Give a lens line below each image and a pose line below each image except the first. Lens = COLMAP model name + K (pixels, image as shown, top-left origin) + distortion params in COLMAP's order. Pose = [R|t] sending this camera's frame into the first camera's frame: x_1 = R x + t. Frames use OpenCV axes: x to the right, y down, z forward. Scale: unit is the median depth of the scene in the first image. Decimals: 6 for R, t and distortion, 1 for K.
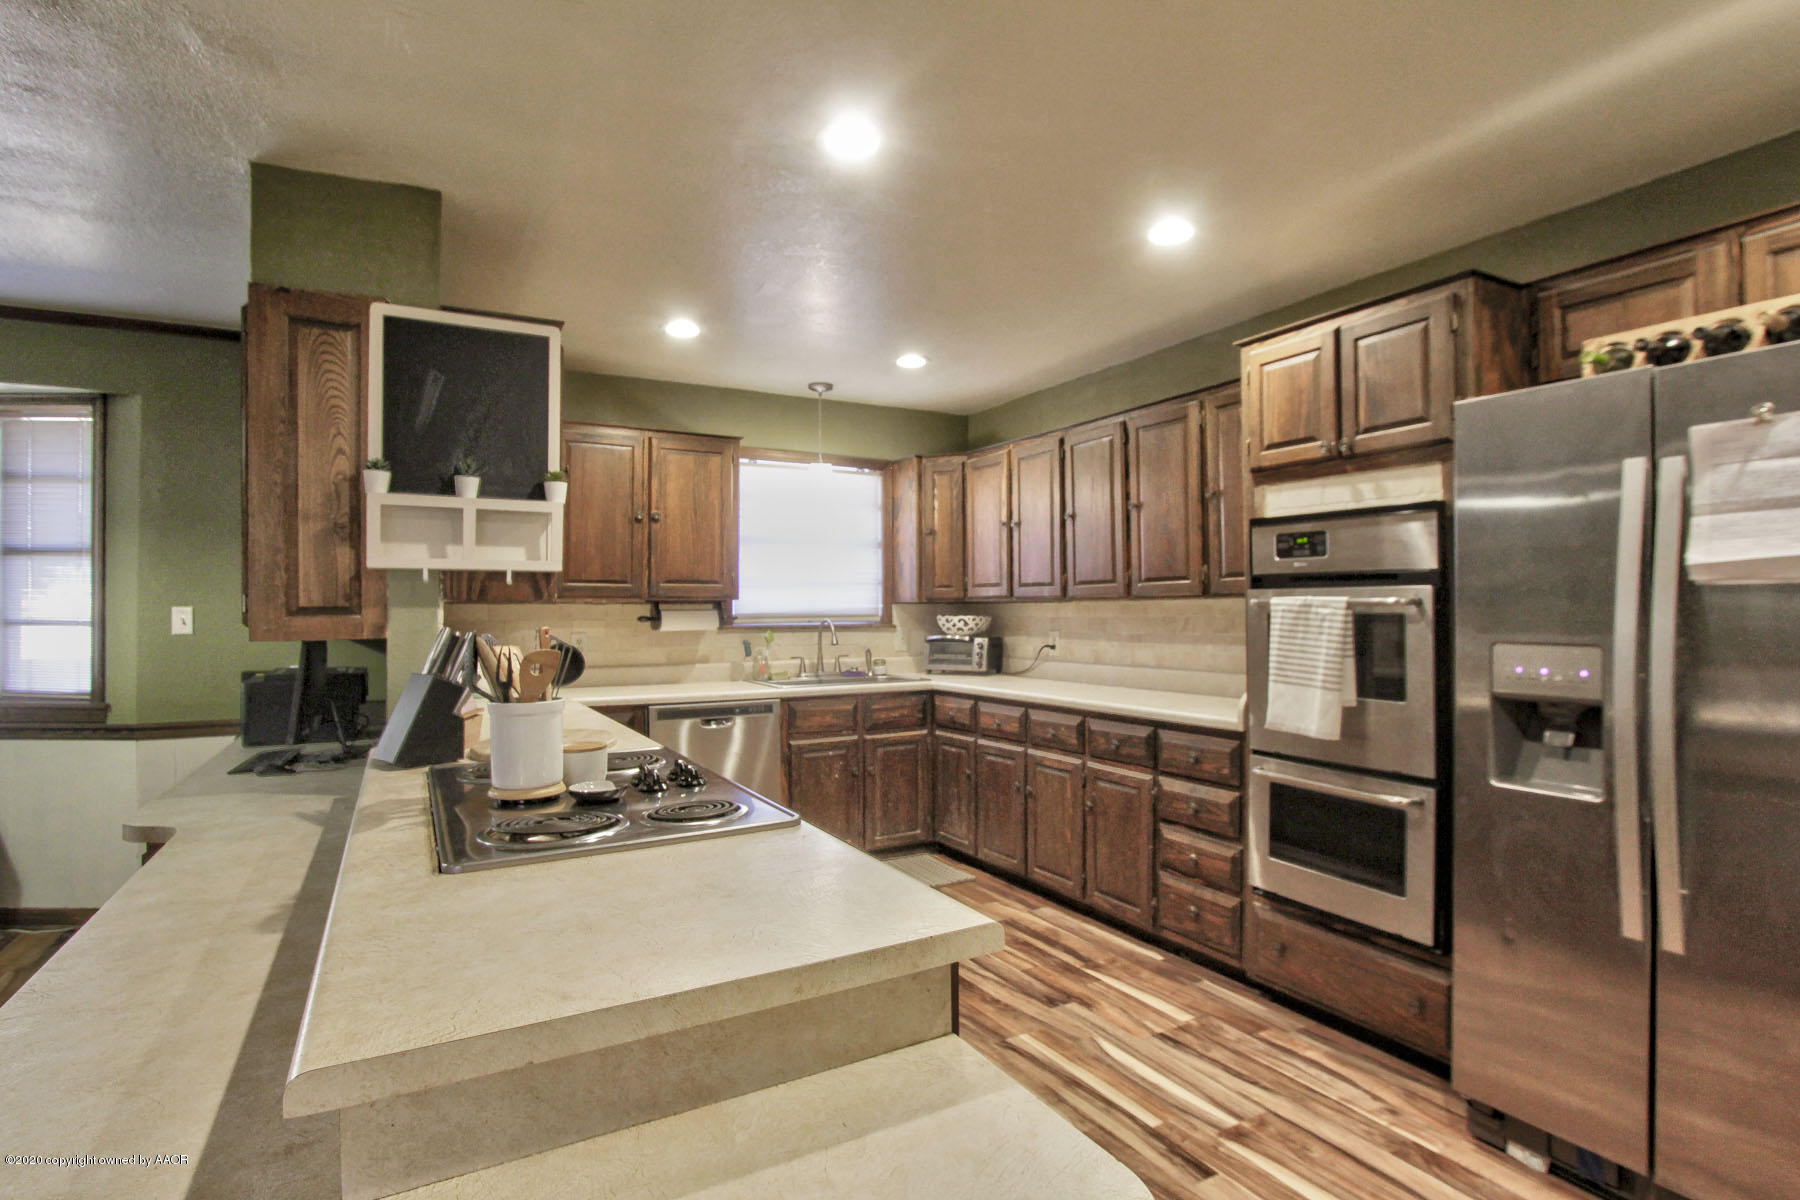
lens RADIAL K [[918.6, 0, 901.7], [0, 918.6, 603.1], [0, 0, 1]] dist [-0.016175, 0.000632]
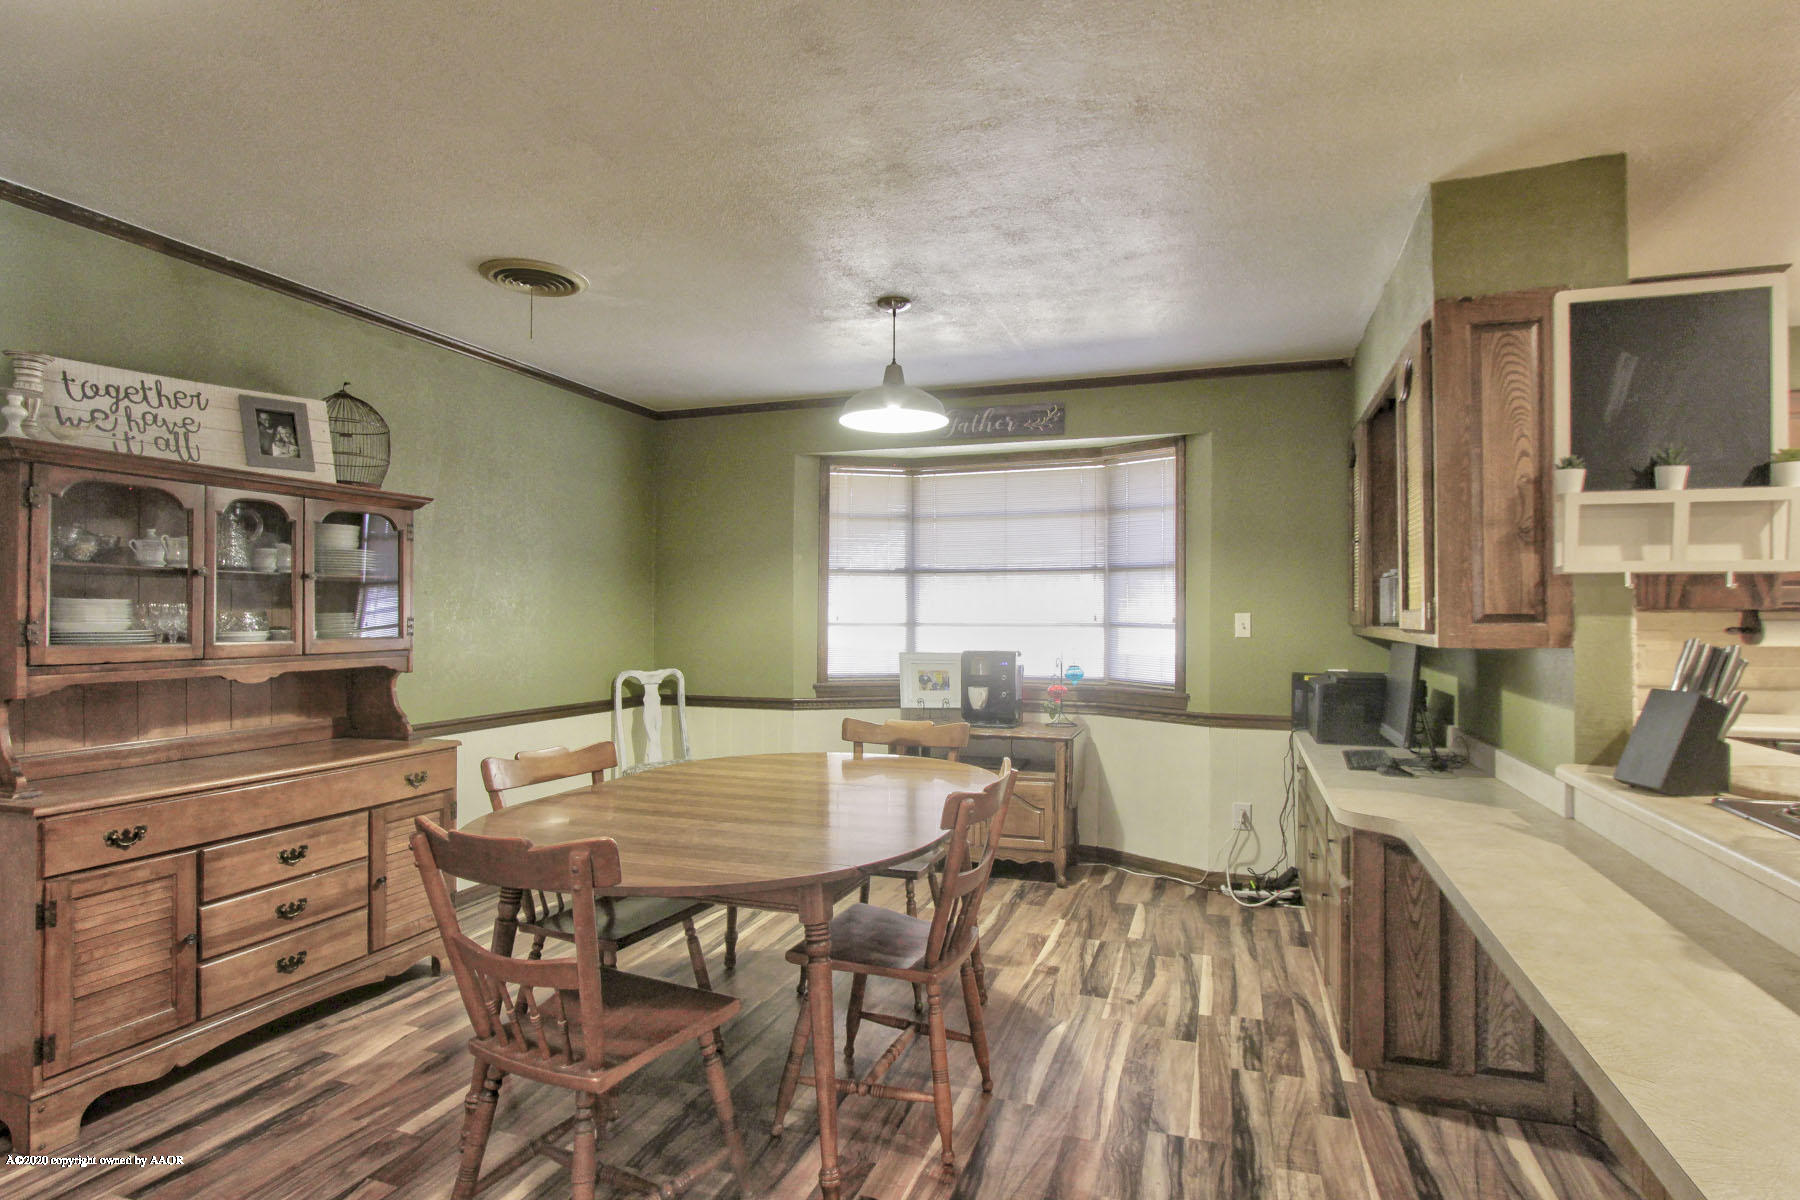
lens RADIAL K [[918.6, 0, 892.9], [0, 918.6, 604.0], [0, 0, 1]] dist [-0.016175, 0.000632]
pose [[0.671364, -0.002959, -0.741122, -0.331582], [-0.001456, 0.999985, -0.005311, -0.000726], [0.741127, 0.004645, 0.671349, -0.134348]]
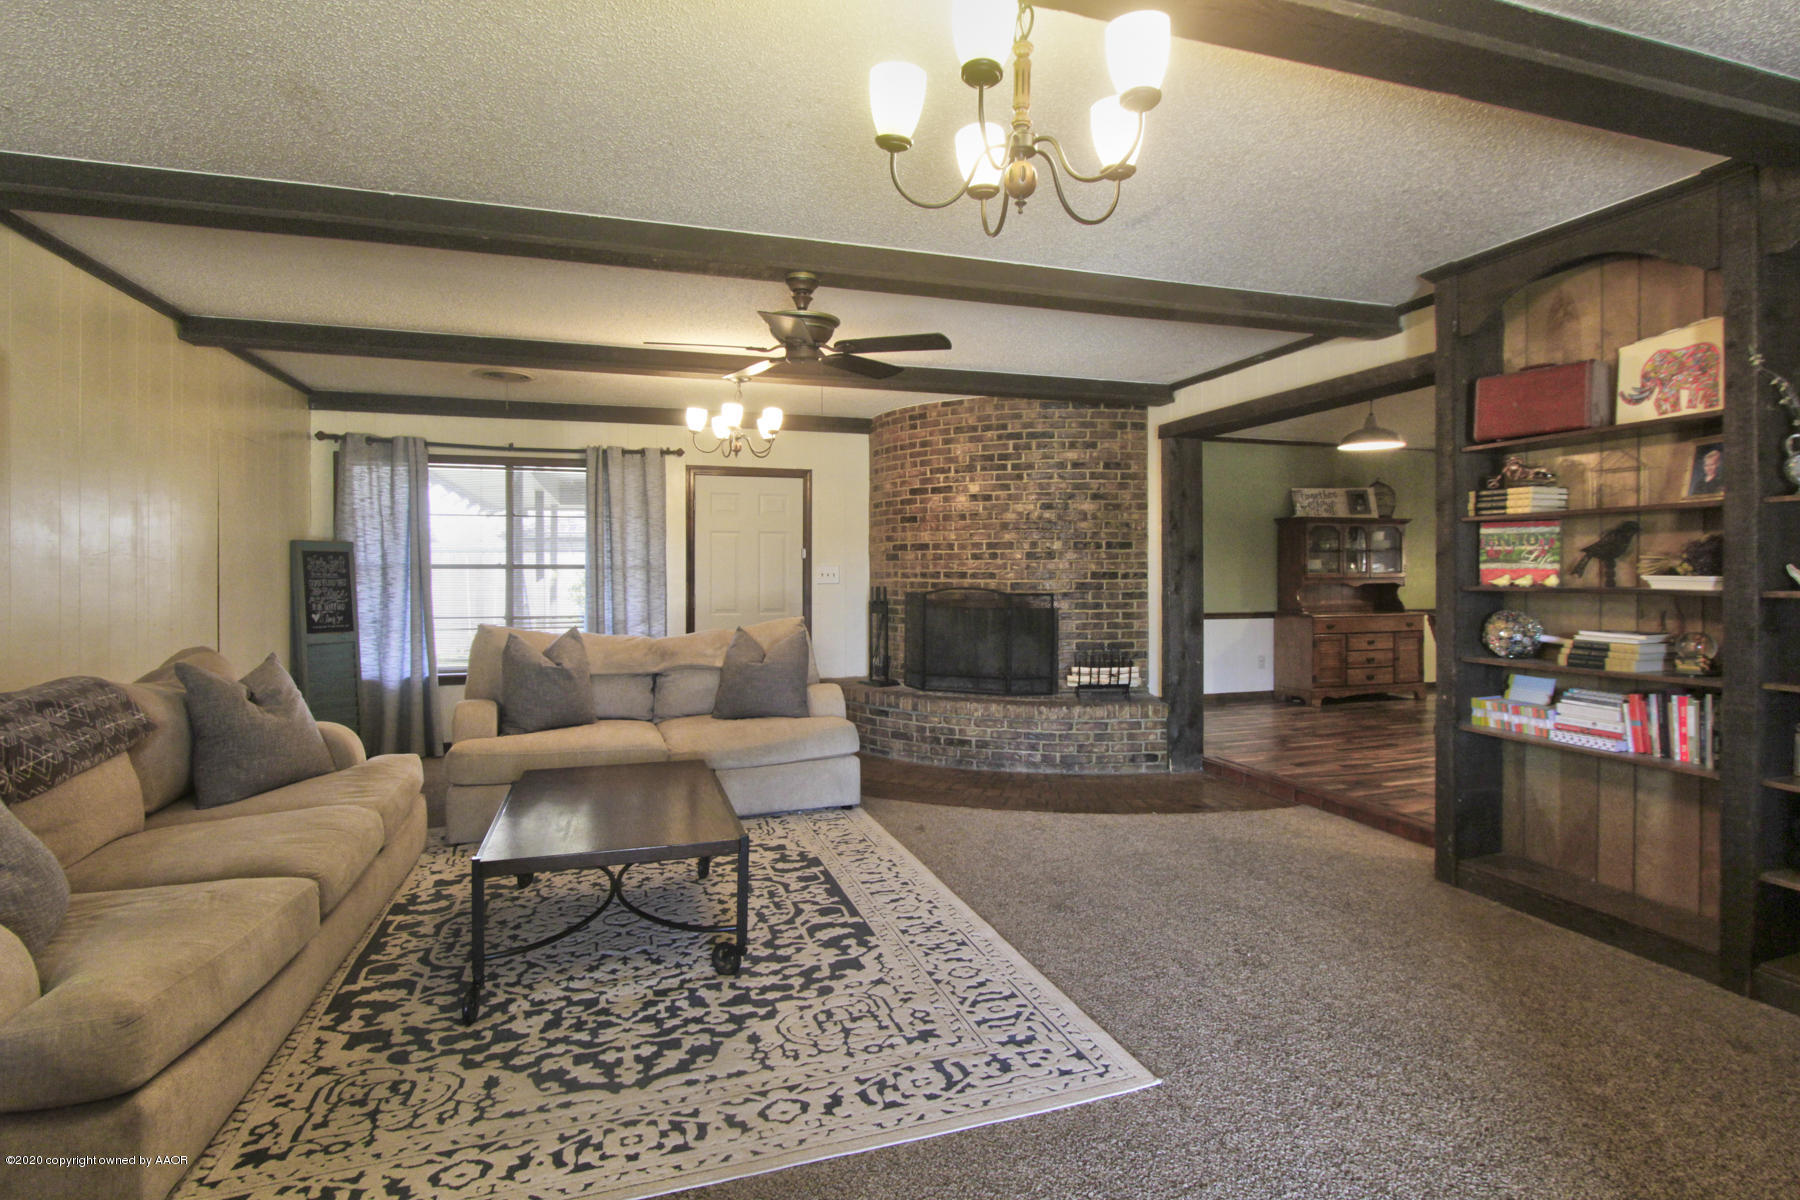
lens RADIAL K [[866.2, 0, 910.8], [0, 866.2, 568.3], [0, 0, 1]] dist [0.006813, 0.000642]
pose [[-0.169460, 0.004509, -0.985527, 1.674311], [0.004296, 0.999983, 0.003836, 0.003689], [0.985528, -0.003584, -0.169477, -1.002339]]
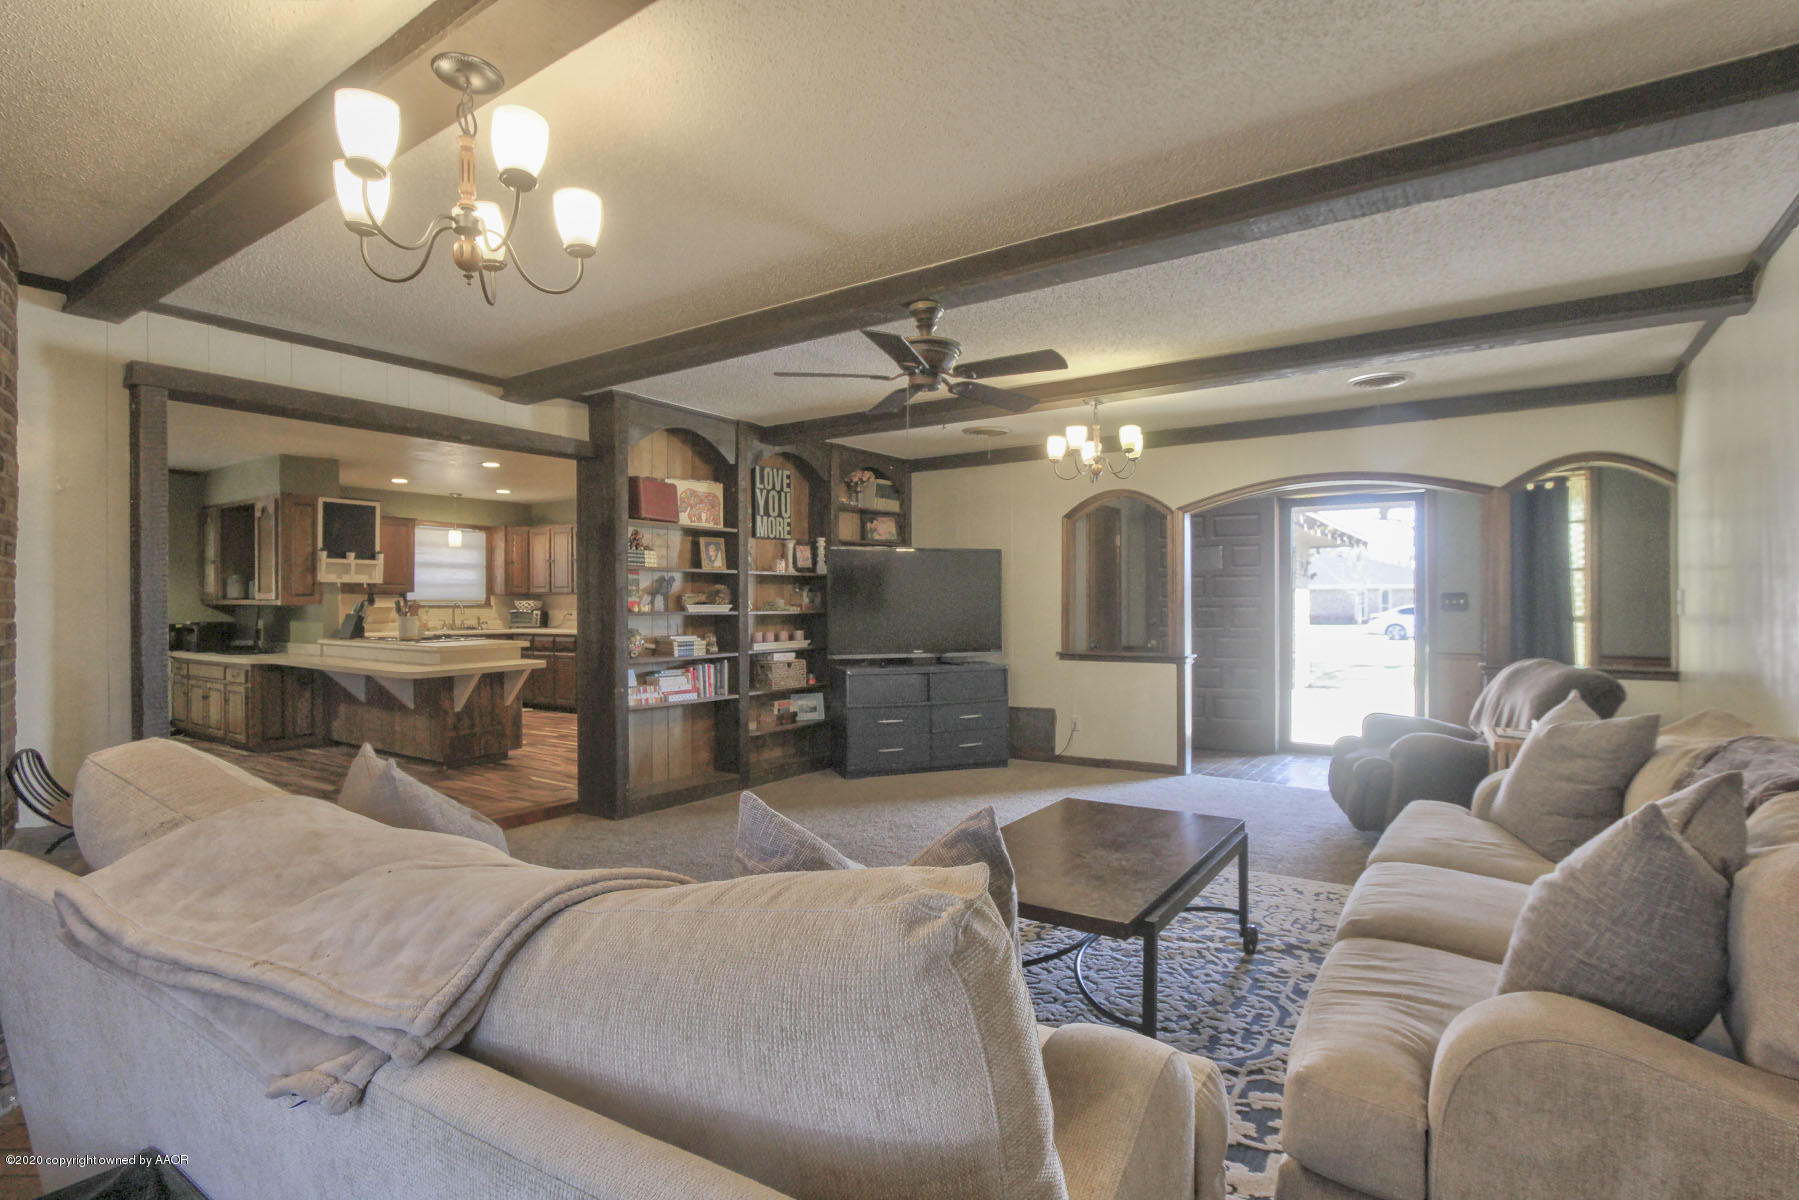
lens RADIAL K [[865.7, 0, 910.7], [0, 865.7, 601.4], [0, 0, 1]] dist [0.006813, 0.000642]
pose [[0.889178, 0.004193, 0.457542, -0.132675], [-0.006522, 0.999973, 0.003510, 0.004663], [-0.457515, -0.006105, 0.889181, -2.475872]]
